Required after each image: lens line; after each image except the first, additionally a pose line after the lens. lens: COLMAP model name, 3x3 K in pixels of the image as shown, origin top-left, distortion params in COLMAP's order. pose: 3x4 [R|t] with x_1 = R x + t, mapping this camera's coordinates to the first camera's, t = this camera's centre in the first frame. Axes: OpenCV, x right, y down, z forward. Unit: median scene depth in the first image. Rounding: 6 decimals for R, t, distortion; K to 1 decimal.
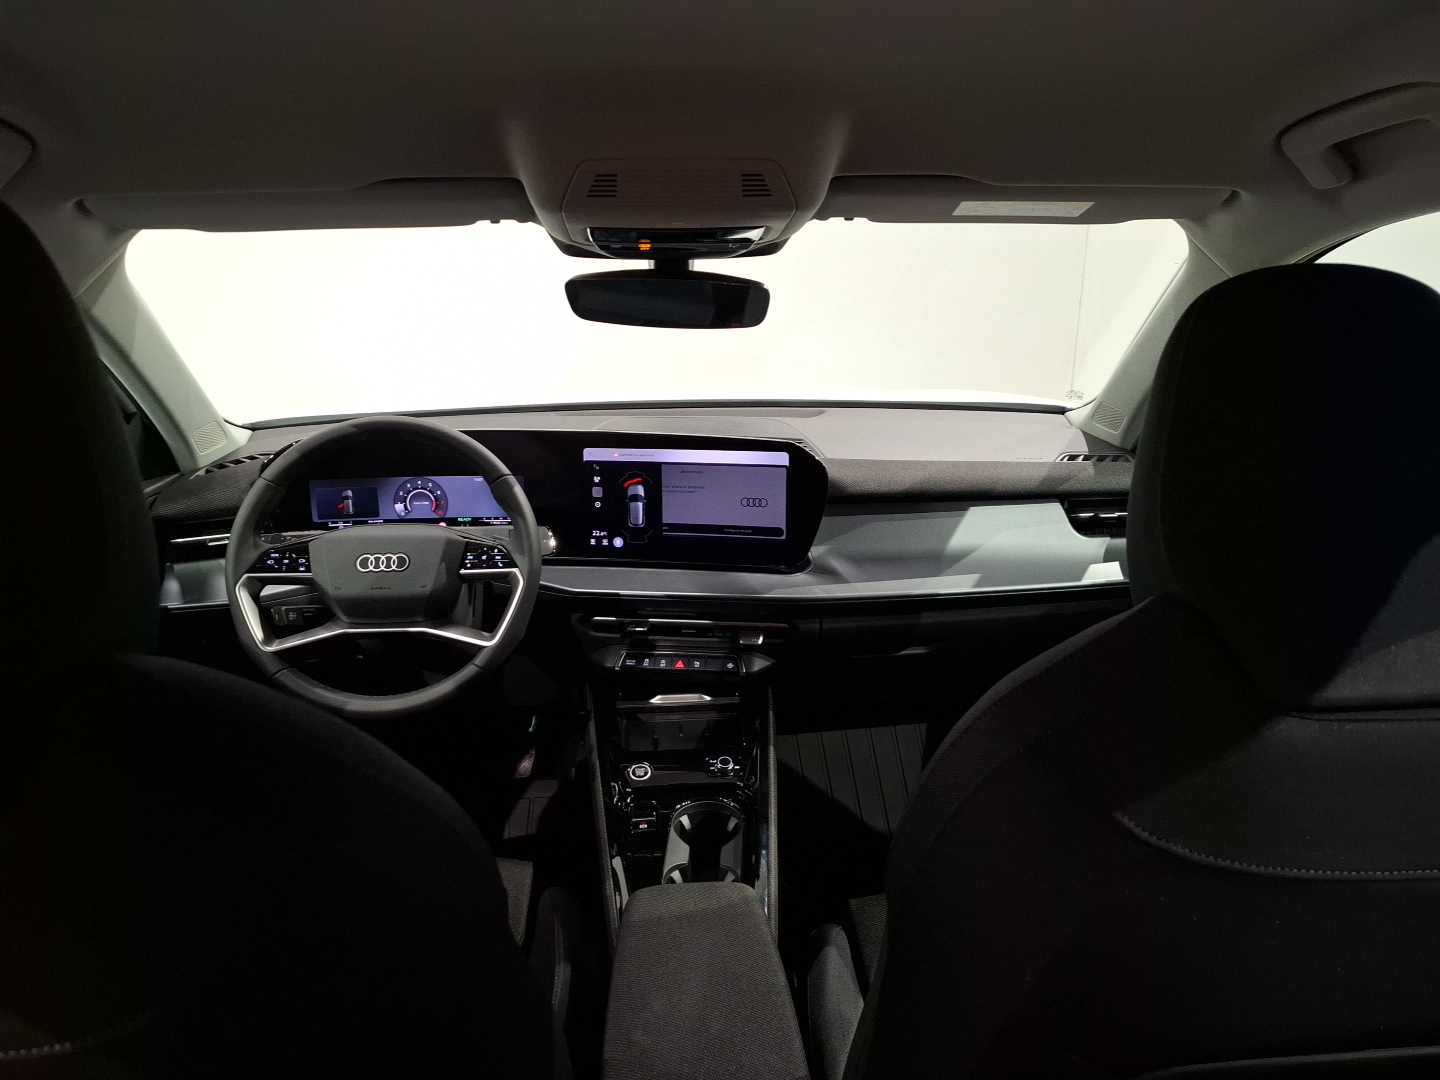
lens RADIAL K [[1021.2, 0, 720.0], [0, 1021.2, 540.0], [0, 0, 1]] dist [0.147075, -0.223828]
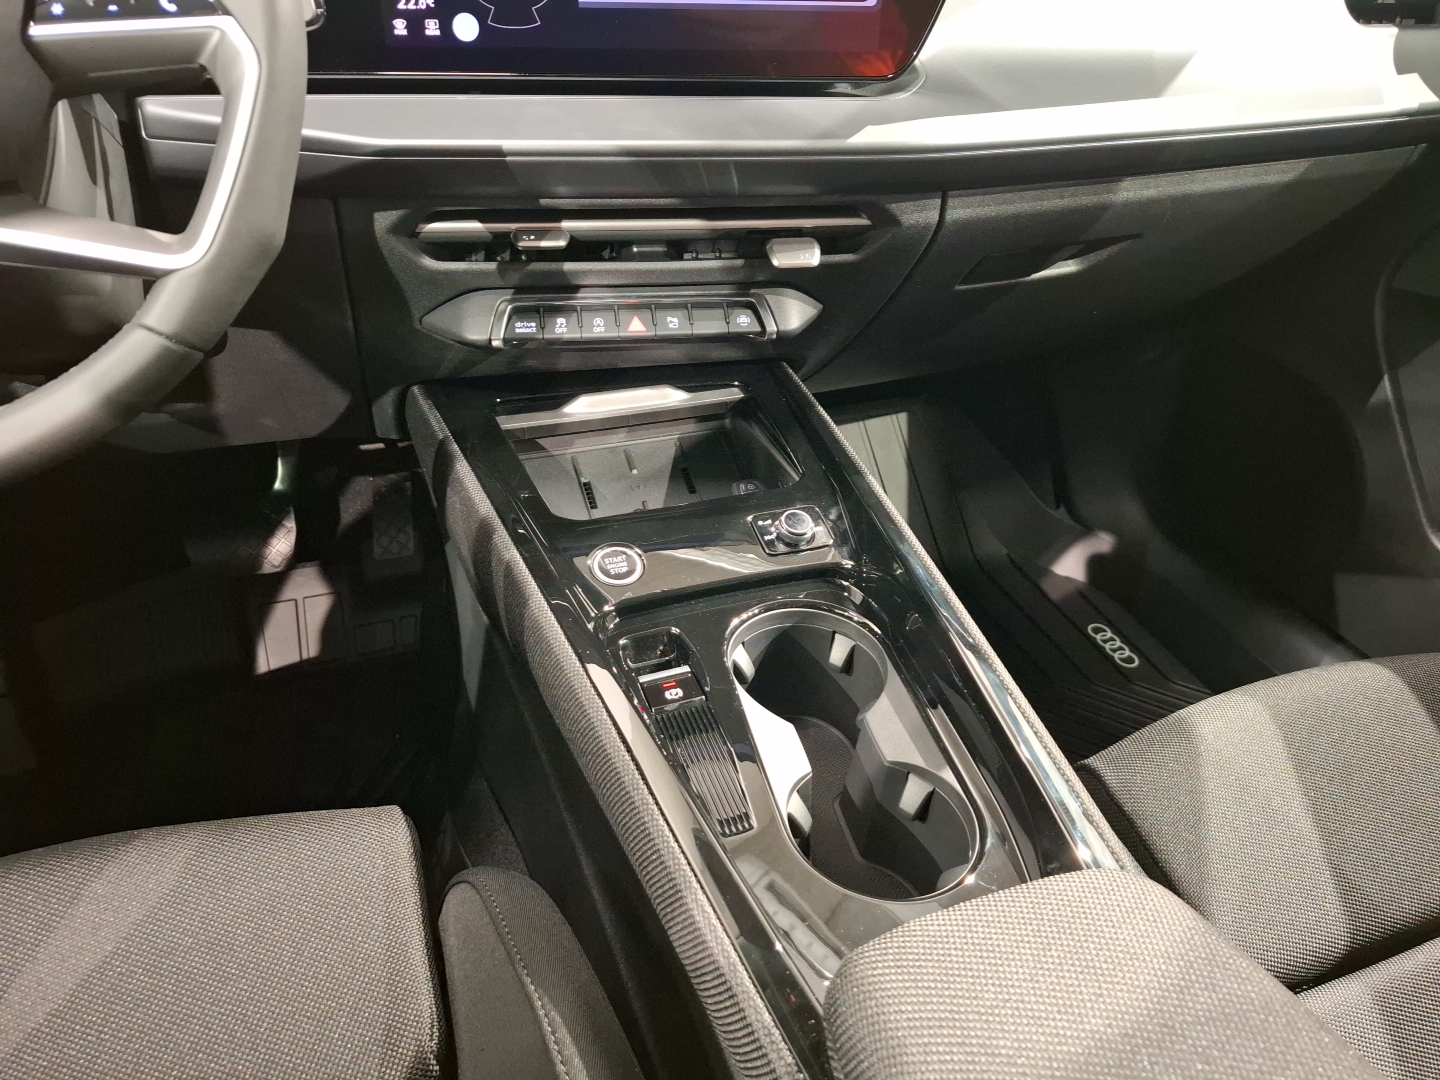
lens RADIAL K [[1021.2, 0, 720.0], [0, 1021.2, 540.0], [0, 0, 1]] dist [0.147075, -0.223828]
pose [[0.958854, -0.118717, 0.257885, -0.136915], [0.042361, 0.958029, 0.283525, 0.086022], [-0.280721, -0.260935, 0.923639, 0.544548]]
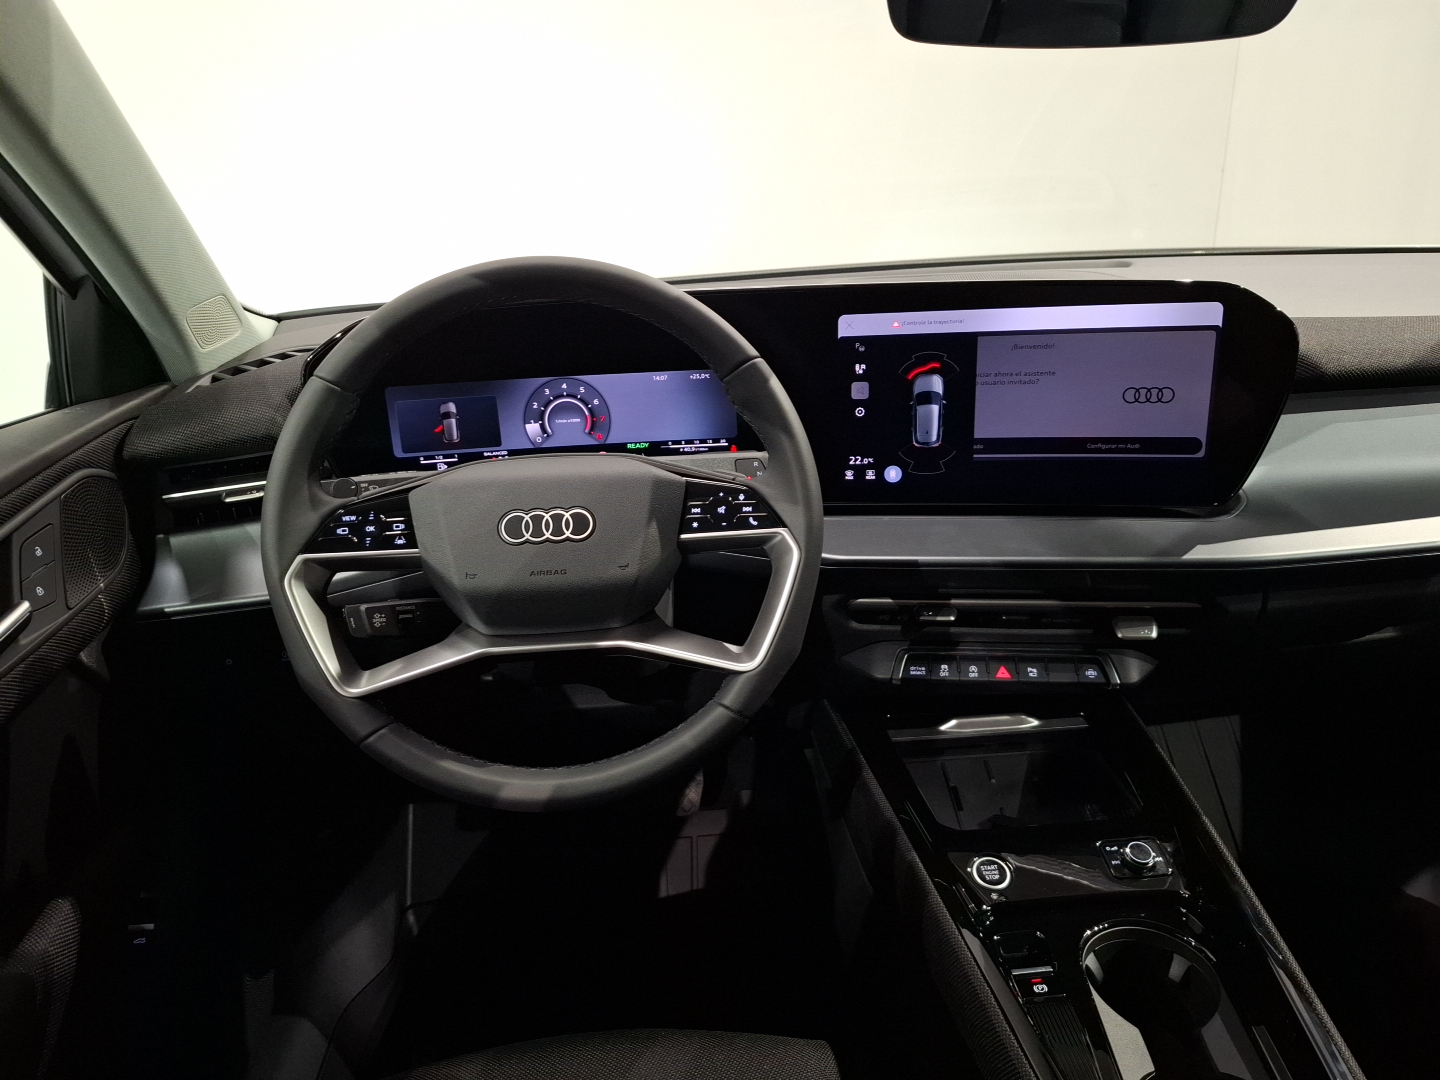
lens RADIAL K [[1021.2, 0, 720.0], [0, 1021.2, 540.0], [0, 0, 1]] dist [0.147075, -0.223828]
pose [[0.999371, -0.034751, -0.007041, -0.202748], [0.035146, 0.997117, 0.067251, -0.003348], [0.004684, -0.067456, 0.997711, 0.402800]]
